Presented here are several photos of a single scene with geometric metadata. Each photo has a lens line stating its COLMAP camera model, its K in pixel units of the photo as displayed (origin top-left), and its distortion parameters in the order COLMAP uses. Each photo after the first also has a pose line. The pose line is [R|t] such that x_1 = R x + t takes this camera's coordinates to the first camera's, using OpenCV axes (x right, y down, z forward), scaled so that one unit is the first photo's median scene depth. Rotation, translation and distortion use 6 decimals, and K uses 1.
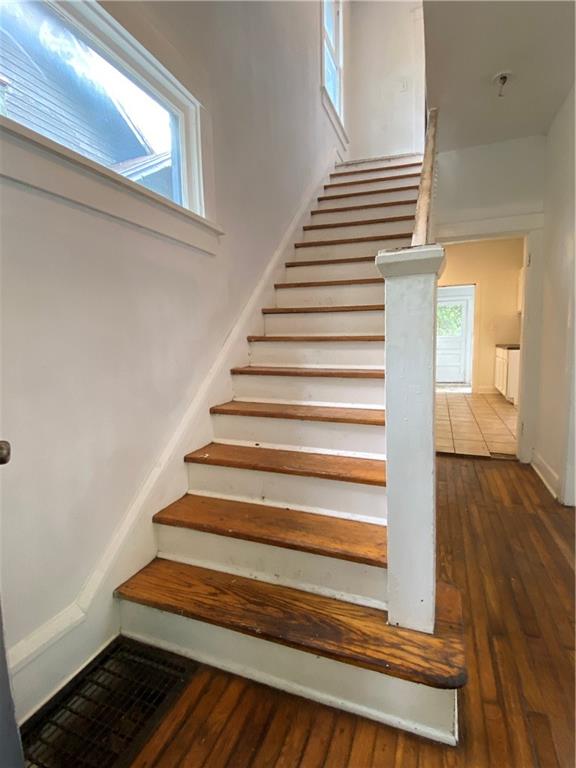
lens RADIAL K [[381.2, 0, 288.0], [0, 381.2, 384.0], [0, 0, 1]] dist [-0.000385, -0.000281]
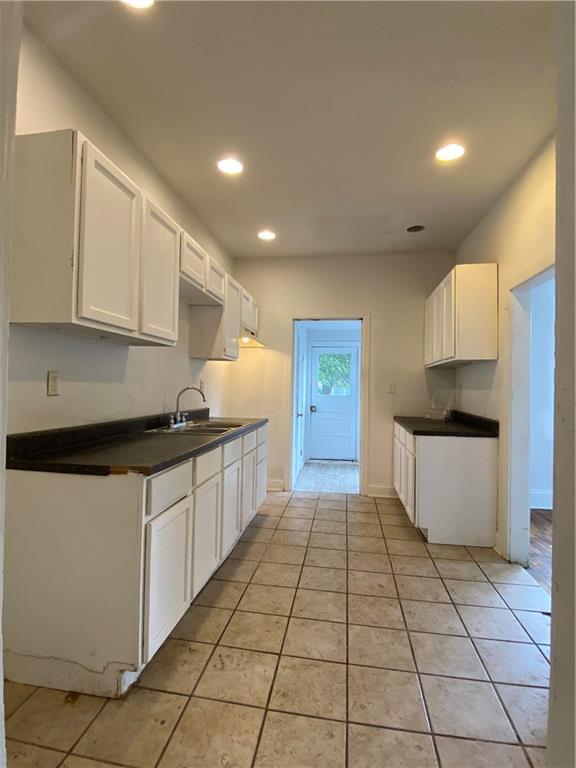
lens RADIAL K [[381.2, 0, 288.0], [0, 381.2, 384.0], [0, 0, 1]] dist [-0.000385, -0.000281]
pose [[0.975021, 0.041088, 0.218279, 0.239468], [-0.013208, 0.991727, -0.127684, -0.073542], [-0.221720, 0.121612, 0.967497, 0.430496]]
